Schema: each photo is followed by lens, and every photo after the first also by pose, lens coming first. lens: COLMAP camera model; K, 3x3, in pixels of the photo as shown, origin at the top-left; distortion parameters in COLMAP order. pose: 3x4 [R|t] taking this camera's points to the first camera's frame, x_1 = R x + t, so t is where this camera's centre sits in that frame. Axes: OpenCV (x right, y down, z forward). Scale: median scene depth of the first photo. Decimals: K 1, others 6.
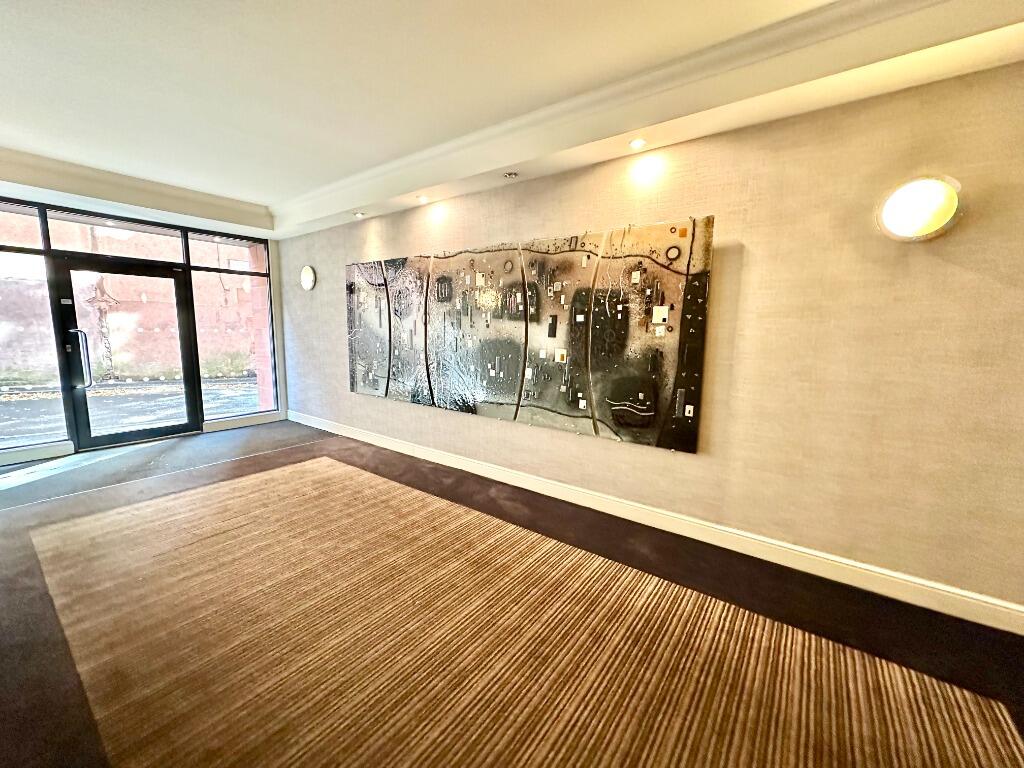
lens RADIAL K [[410.0, 0, 510.0], [0, 410.0, 380.8], [0, 0, 1]] dist [0.001839, -0.000211]
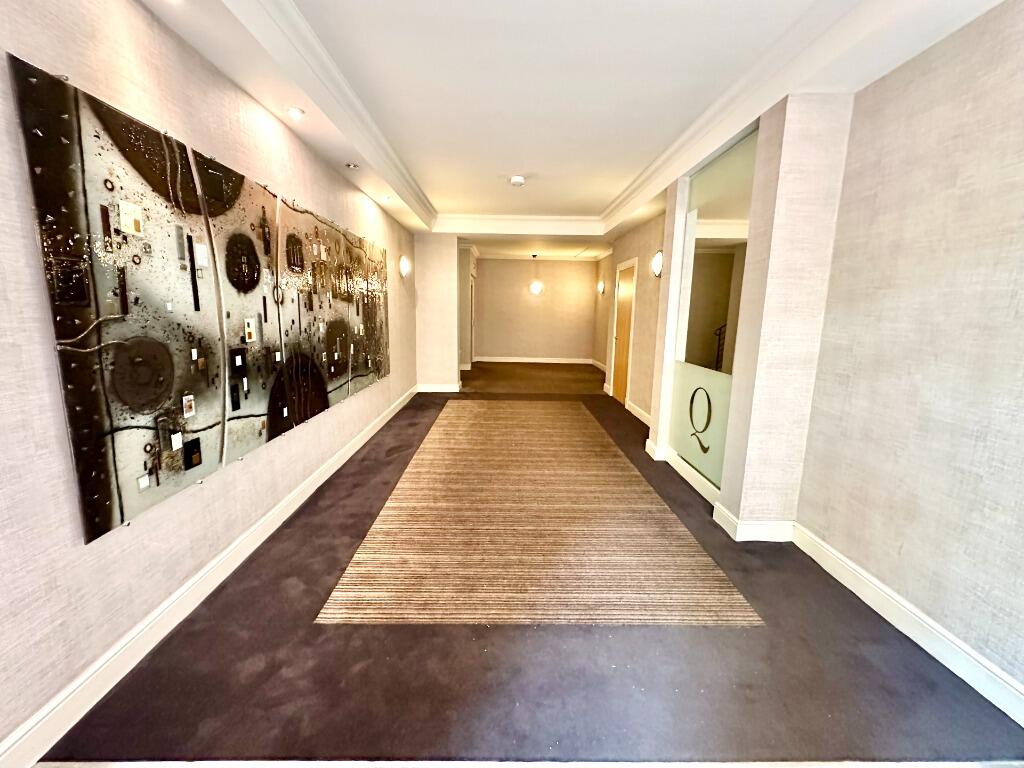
lens RADIAL K [[410.0, 0, 509.8], [0, 410.0, 379.3], [0, 0, 1]] dist [0.001839, -0.000211]
pose [[-0.599743, -0.151807, 0.785661, -0.874605], [0.080077, 0.965525, 0.247688, -0.145706], [-0.796176, 0.211462, -0.566910, 1.040217]]
